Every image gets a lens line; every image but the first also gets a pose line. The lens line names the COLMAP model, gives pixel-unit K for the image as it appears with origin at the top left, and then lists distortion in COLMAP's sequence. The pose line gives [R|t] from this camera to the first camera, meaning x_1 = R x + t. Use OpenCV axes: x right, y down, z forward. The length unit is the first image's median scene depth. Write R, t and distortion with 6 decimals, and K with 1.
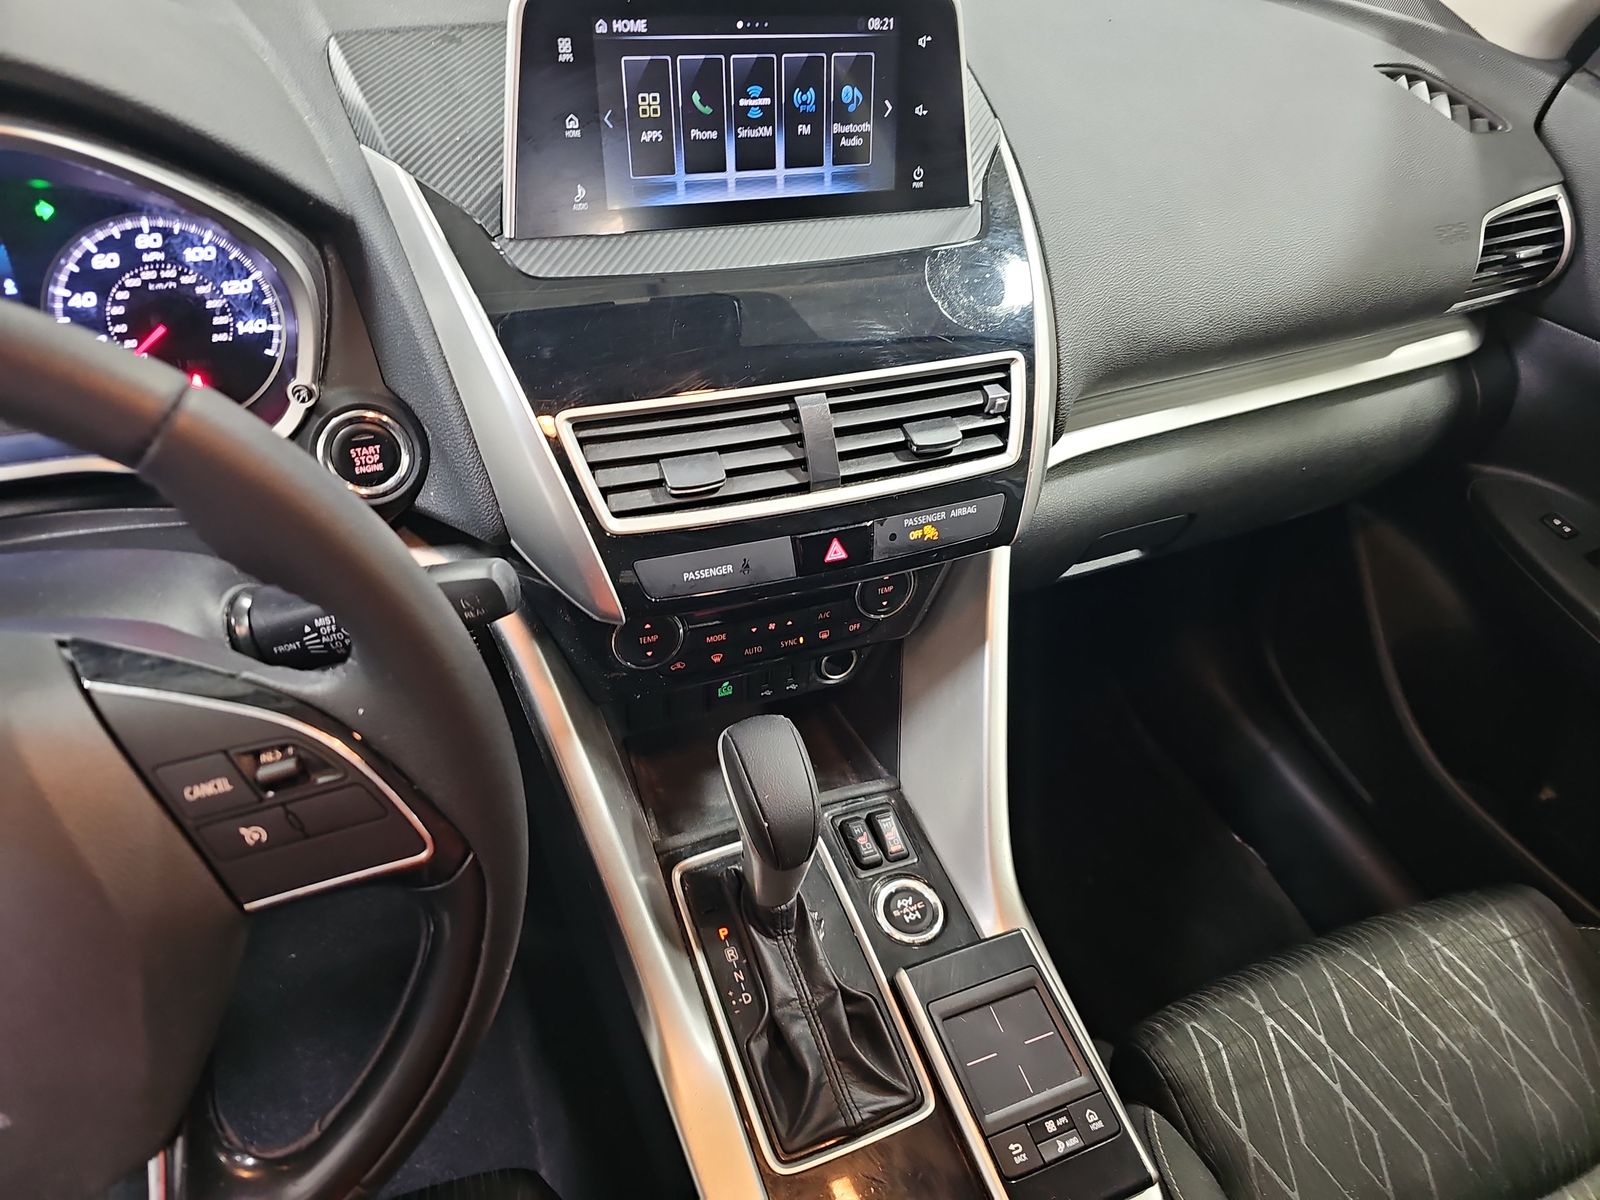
lens RADIAL K [[1082.5, 0, 800.0], [0, 1082.5, 600.0], [0, 0, 1]] dist [0.040433, -0.038830]
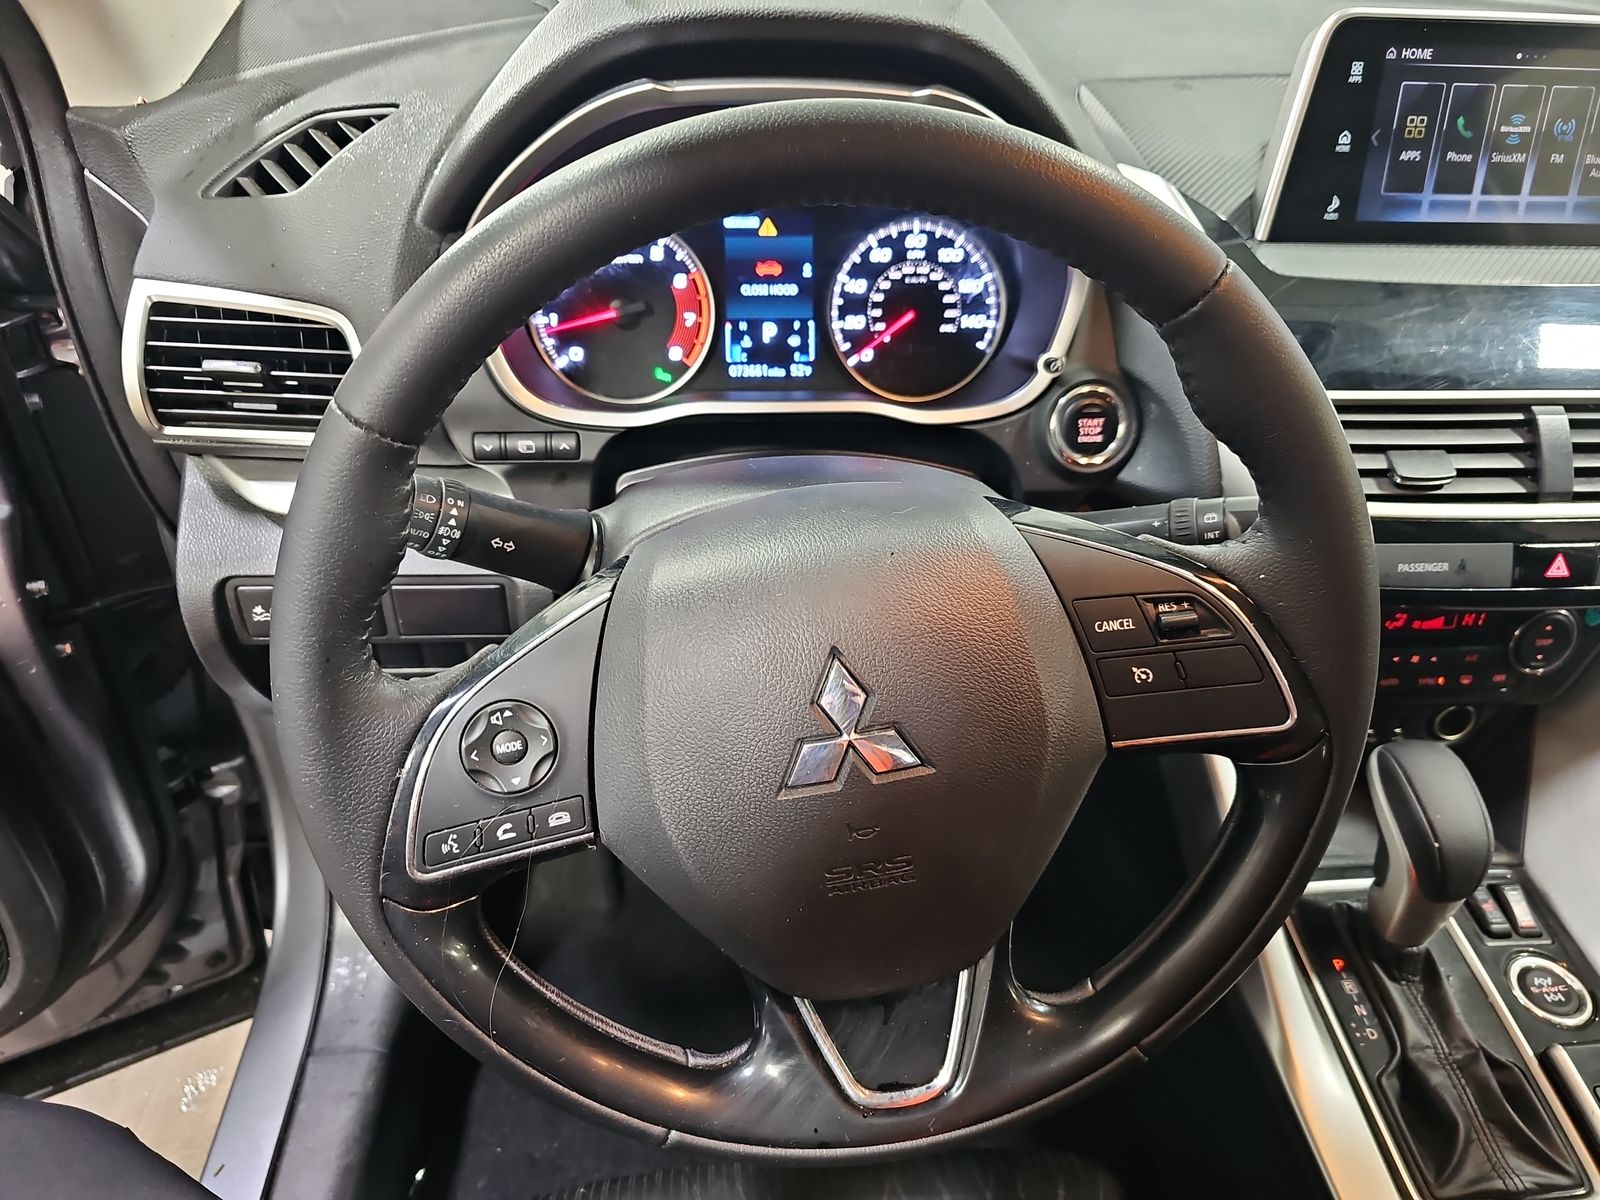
lens RADIAL K [[1101.9, 0, 800.0], [0, 1101.9, 600.0], [0, 0, 1]] dist [0.036913, -0.035755]
pose [[0.950977, 0.125947, -0.282454, -0.326235], [-0.161292, 0.981252, -0.105501, 0.197083], [0.263870, 0.145886, 0.953462, -0.115136]]
